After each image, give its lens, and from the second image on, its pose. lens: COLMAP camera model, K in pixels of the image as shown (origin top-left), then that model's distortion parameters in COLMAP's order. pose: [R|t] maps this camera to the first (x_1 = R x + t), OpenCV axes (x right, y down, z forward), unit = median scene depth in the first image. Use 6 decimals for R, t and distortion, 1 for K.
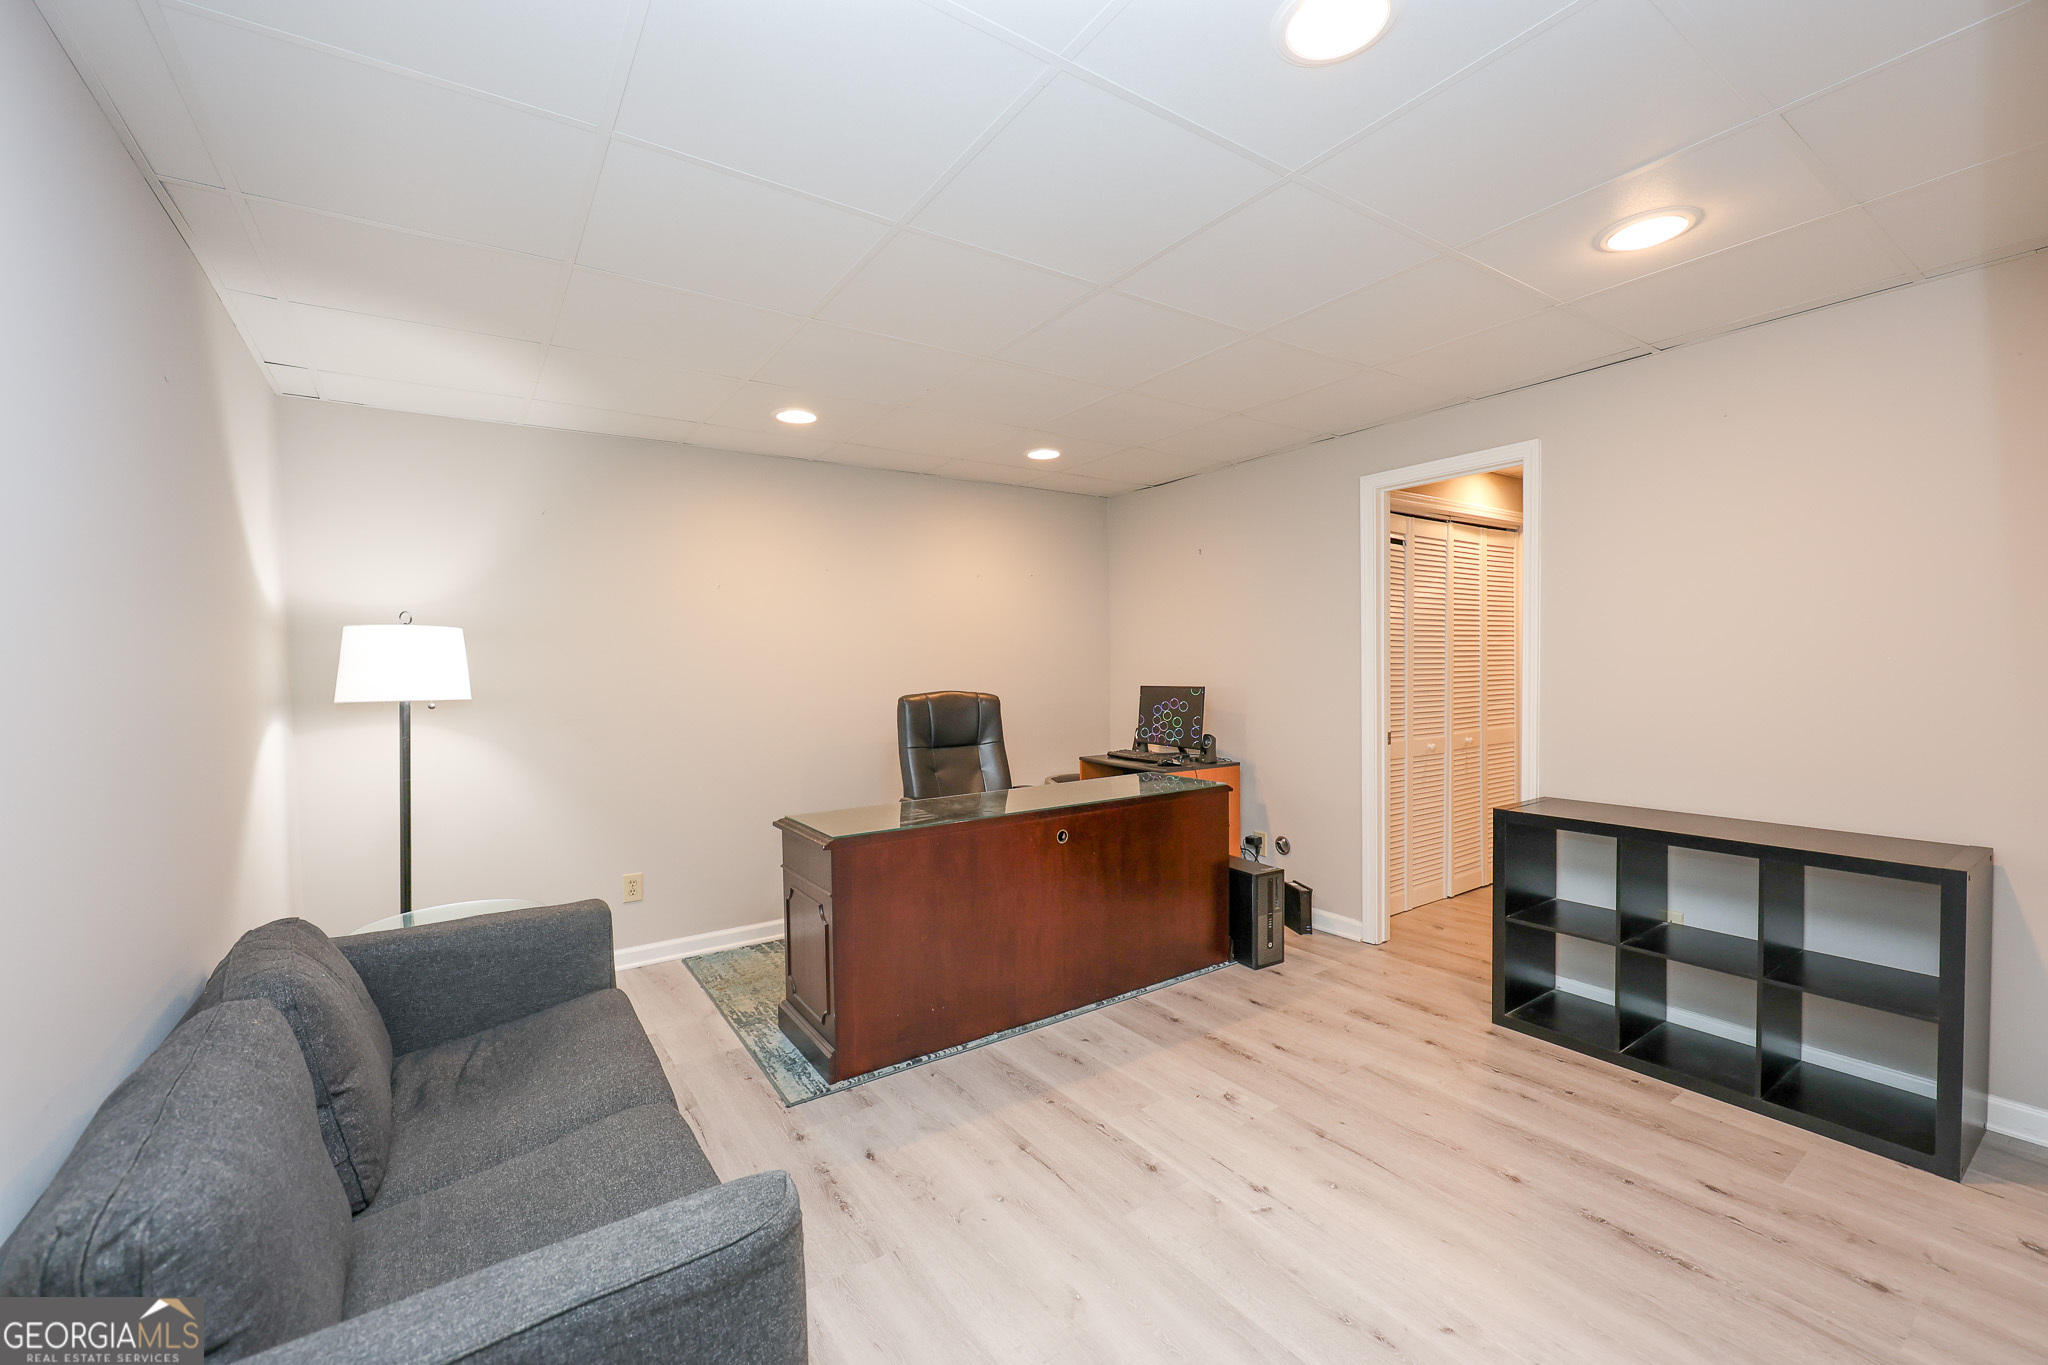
lens RADIAL K [[823.0, 0, 1019.8], [0, 823.0, 685.1], [0, 0, 1]] dist [-0.000366, 0.001425]
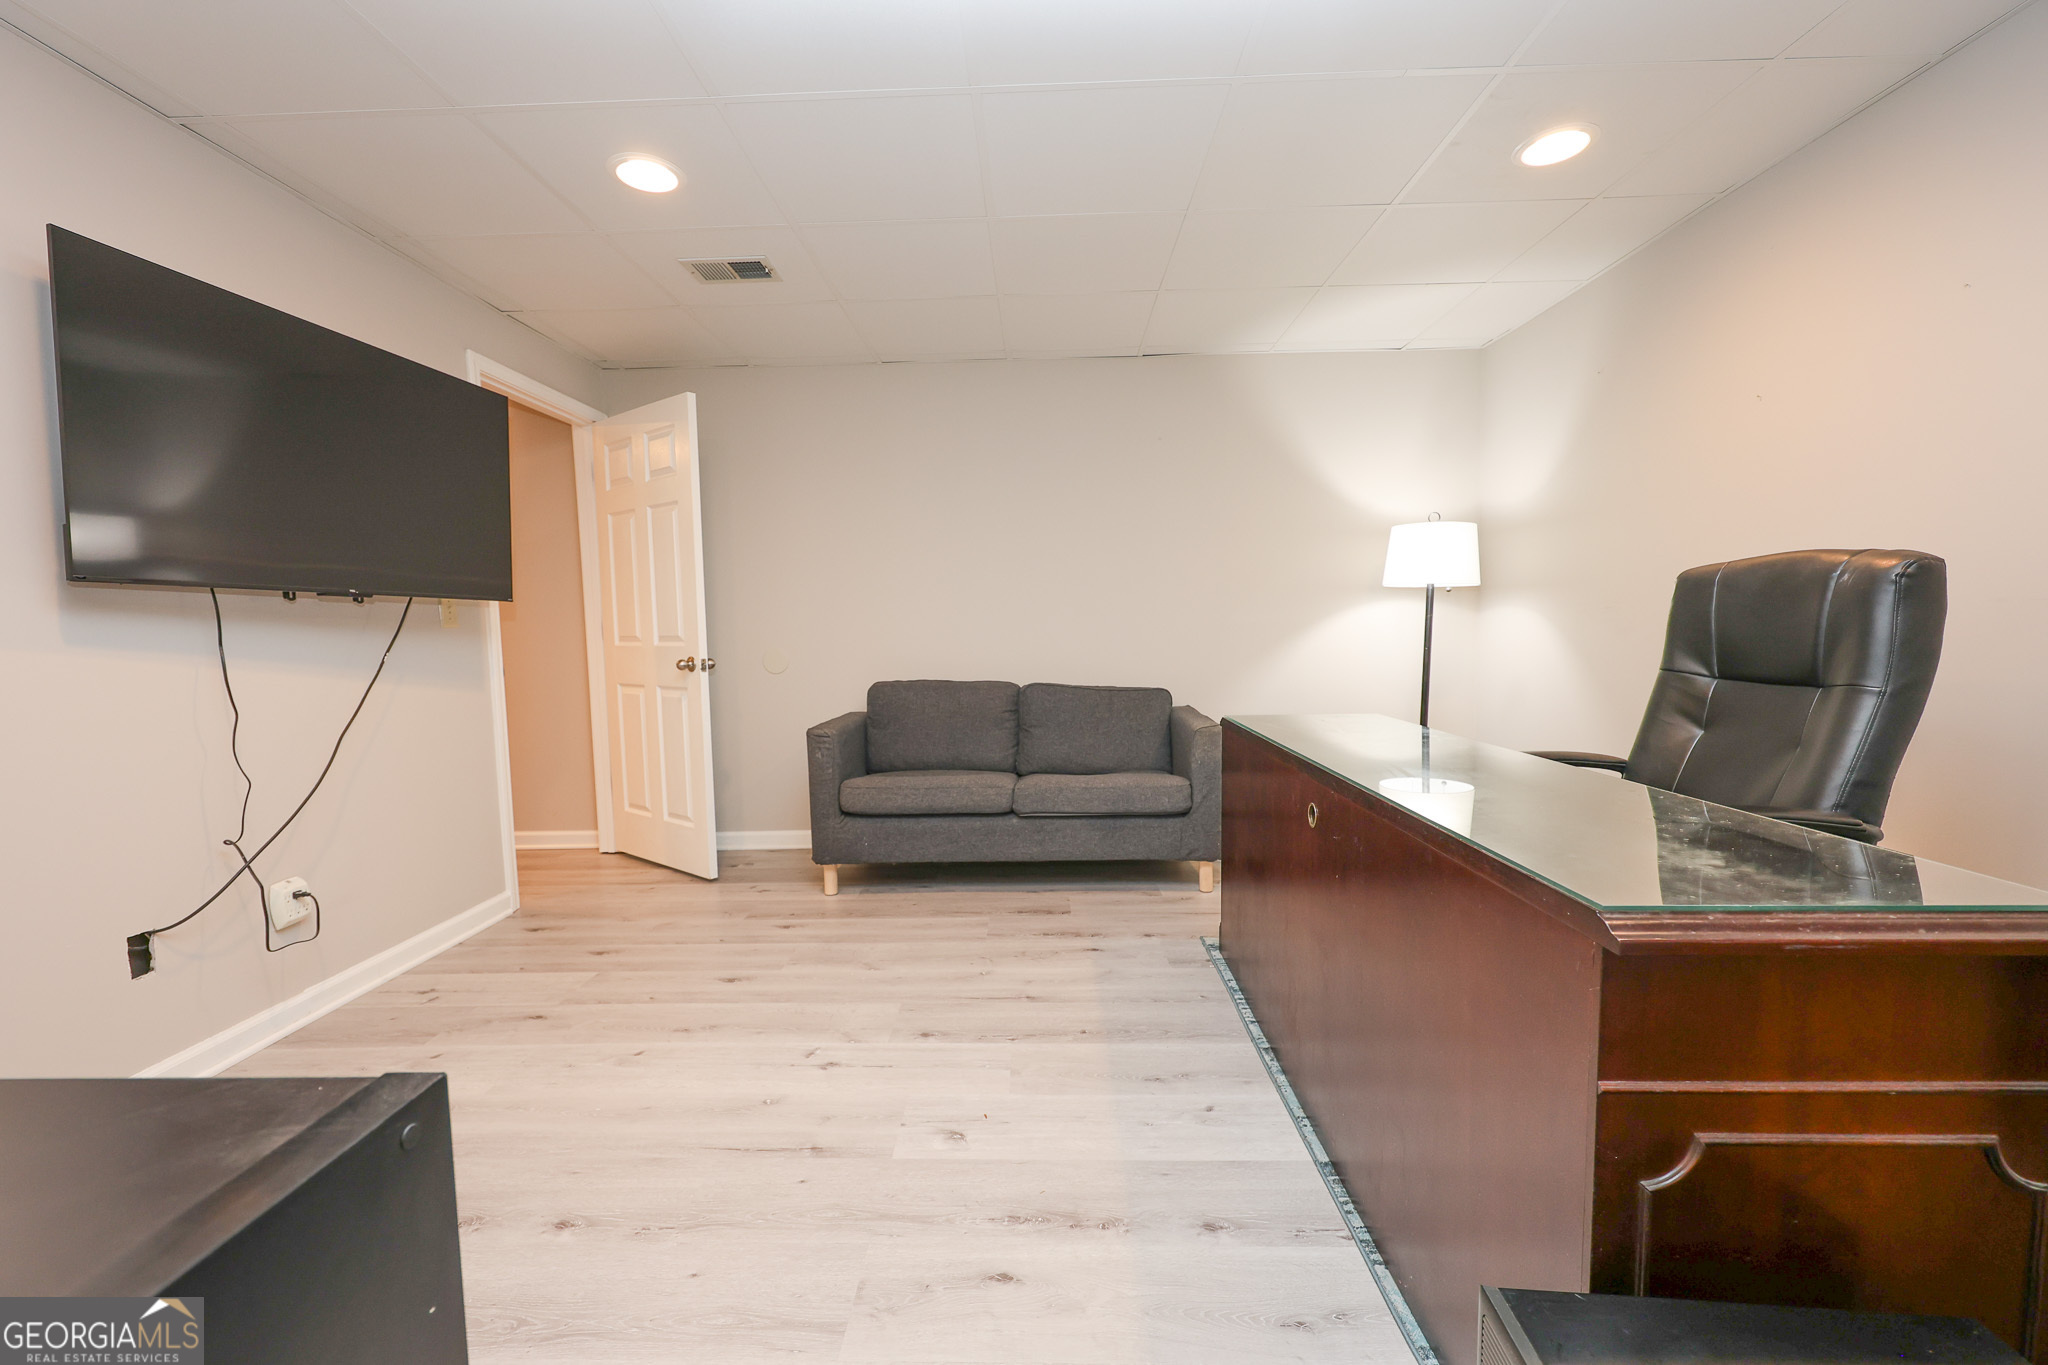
lens RADIAL K [[823.0, 0, 1019.4], [0, 823.0, 677.8], [0, 0, 1]] dist [-0.000366, 0.001425]
pose [[-0.581100, 0.079019, -0.809987, 0.703377], [0.008598, 0.995816, 0.090979, 0.042556], [0.813787, 0.045904, -0.579347, 1.323579]]
